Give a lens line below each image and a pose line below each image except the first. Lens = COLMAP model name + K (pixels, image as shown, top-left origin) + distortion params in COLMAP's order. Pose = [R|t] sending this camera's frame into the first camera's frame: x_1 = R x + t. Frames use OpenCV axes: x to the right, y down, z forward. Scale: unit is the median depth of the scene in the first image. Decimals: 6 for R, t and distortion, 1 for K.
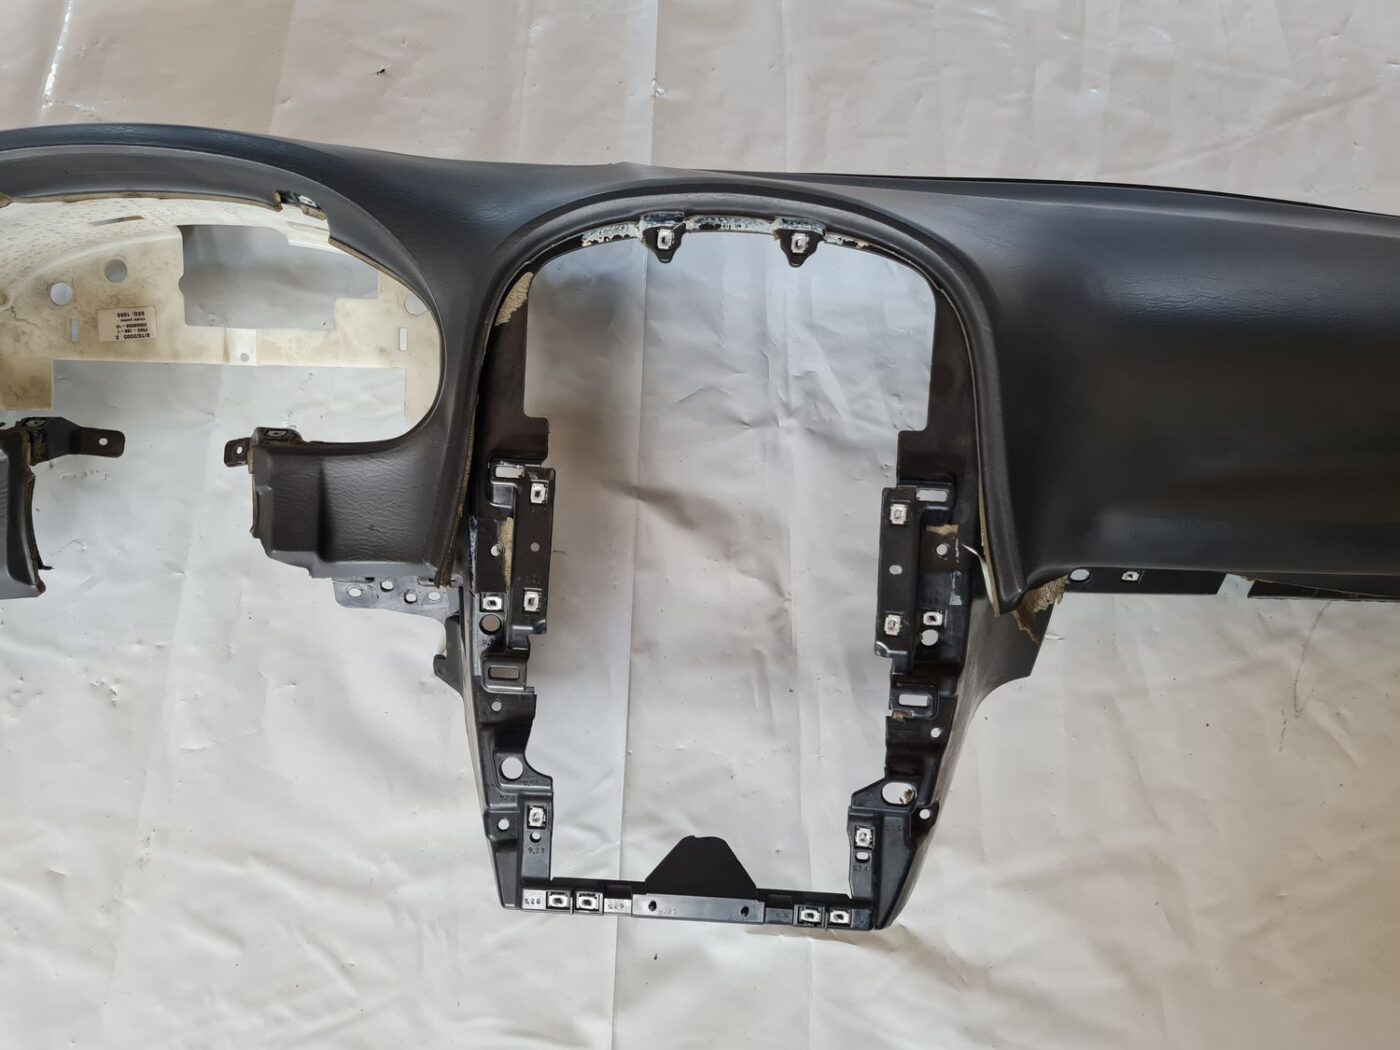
lens RADIAL K [[1045.9, 0, 711.6], [0, 1045.9, 523.1], [0, 0, 1]] dist [0.032214, -0.028417]
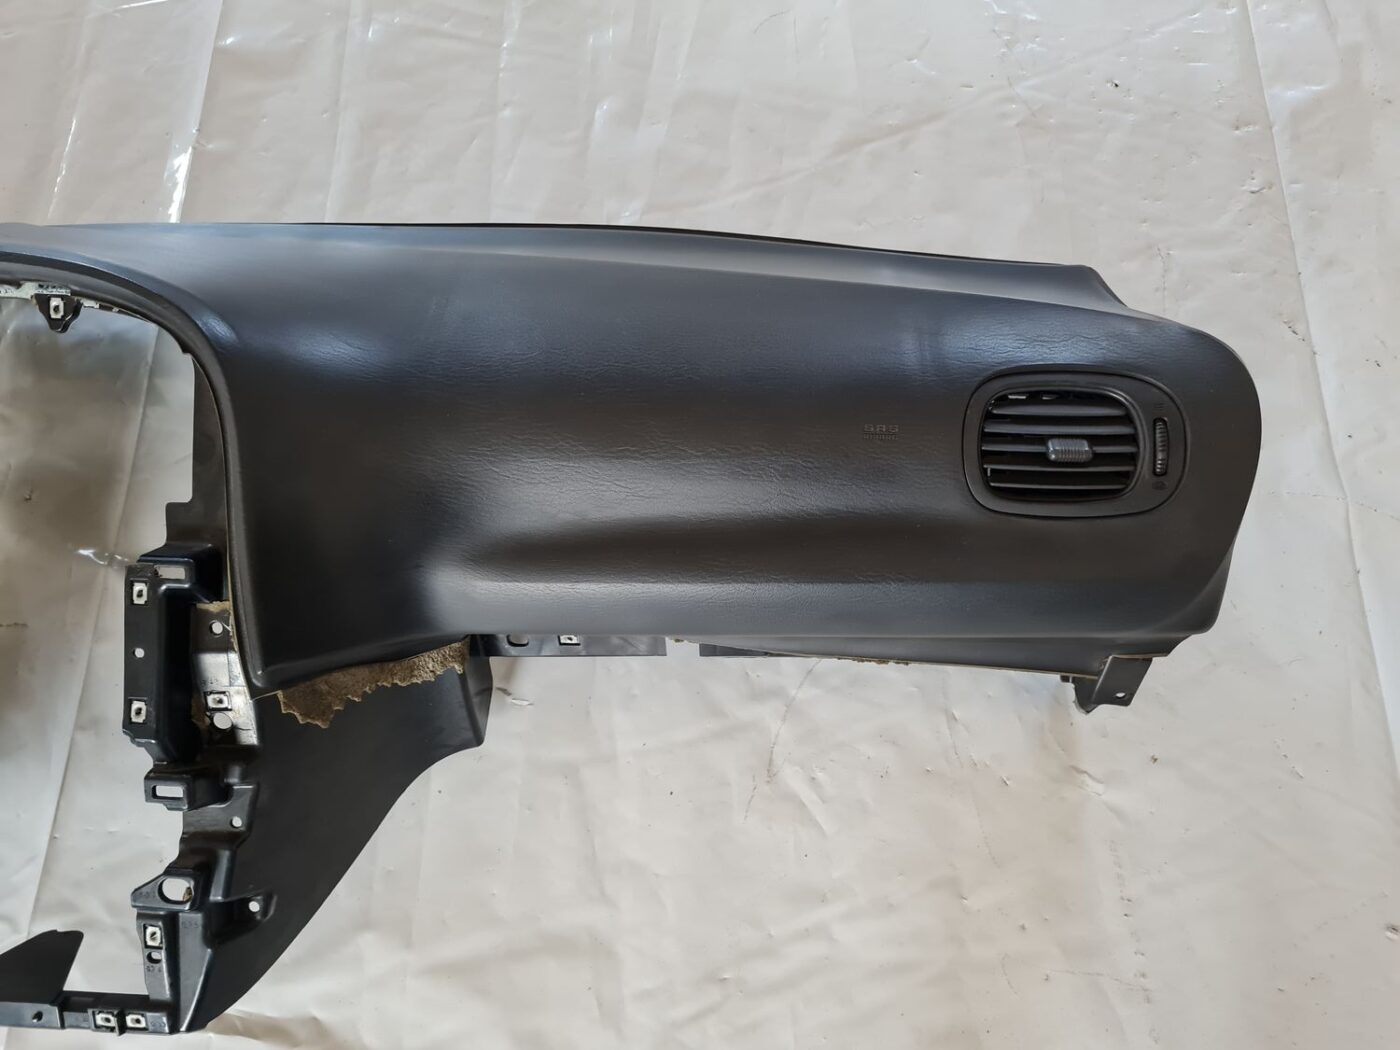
lens RADIAL K [[1049.4, 0, 728.8], [0, 1049.4, 527.0], [0, 0, 1]] dist [0.033932, -0.029971]
pose [[0.999116, -0.025530, -0.033387, 0.586746], [0.024853, 0.999480, -0.020527, -0.028123], [0.033894, 0.019679, 0.999232, 0.054832]]
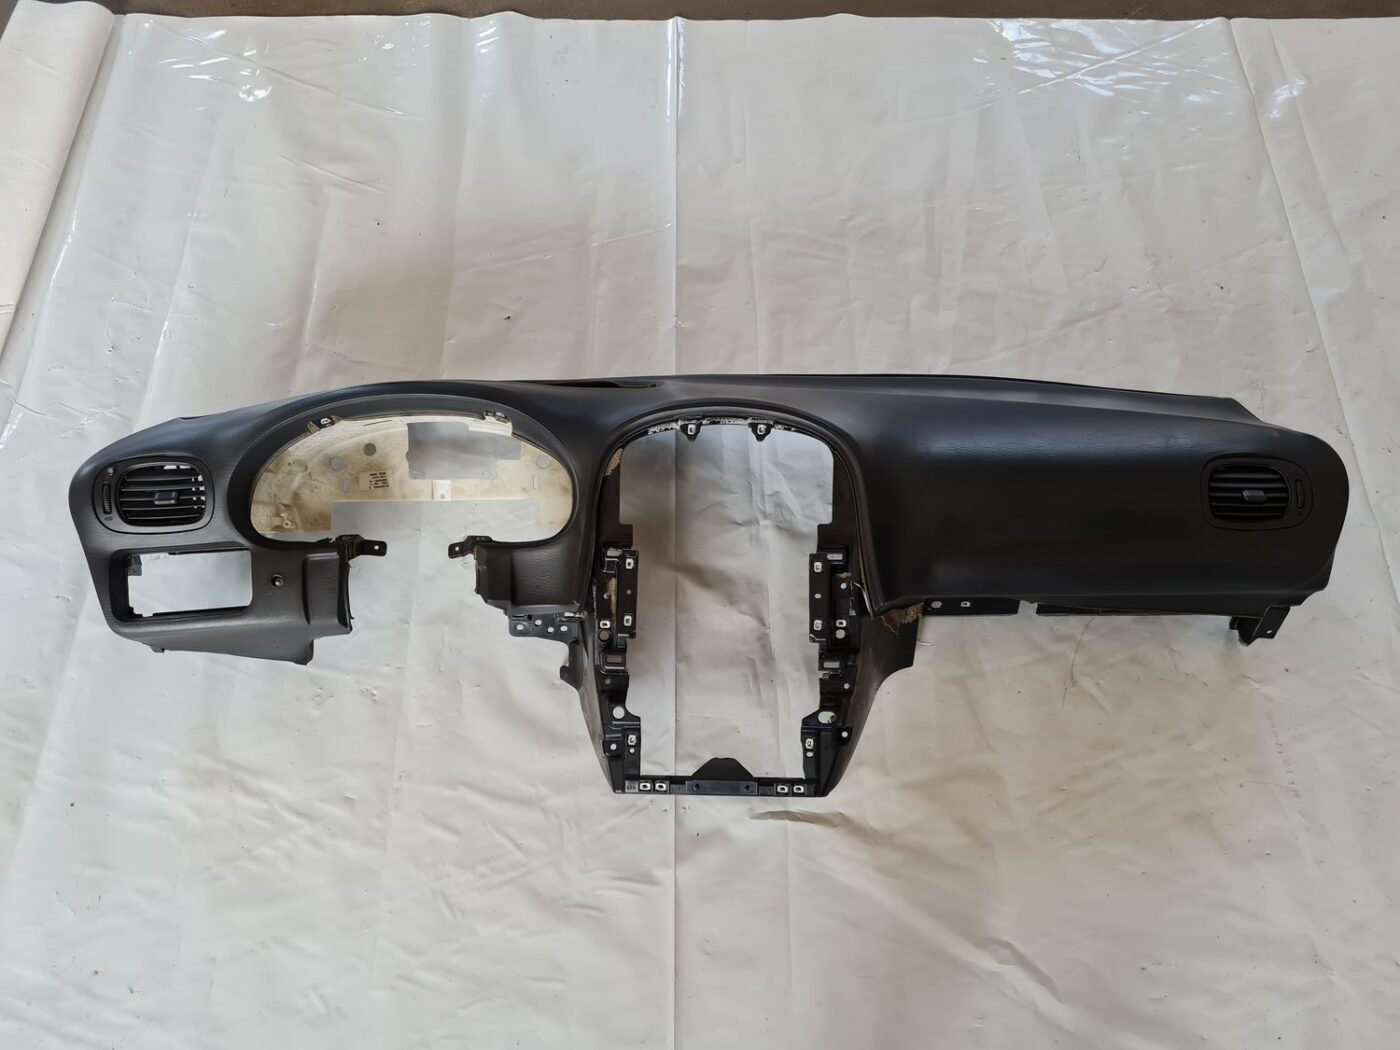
lens RADIAL K [[1045.9, 0, 711.6], [0, 1045.9, 523.1], [0, 0, 1]] dist [0.032214, -0.028417]
pose [[0.999336, -0.036267, -0.003597, -0.005893], [0.035717, 0.994234, -0.101113, 0.078384], [0.007243, 0.100918, 0.994868, -0.734837]]
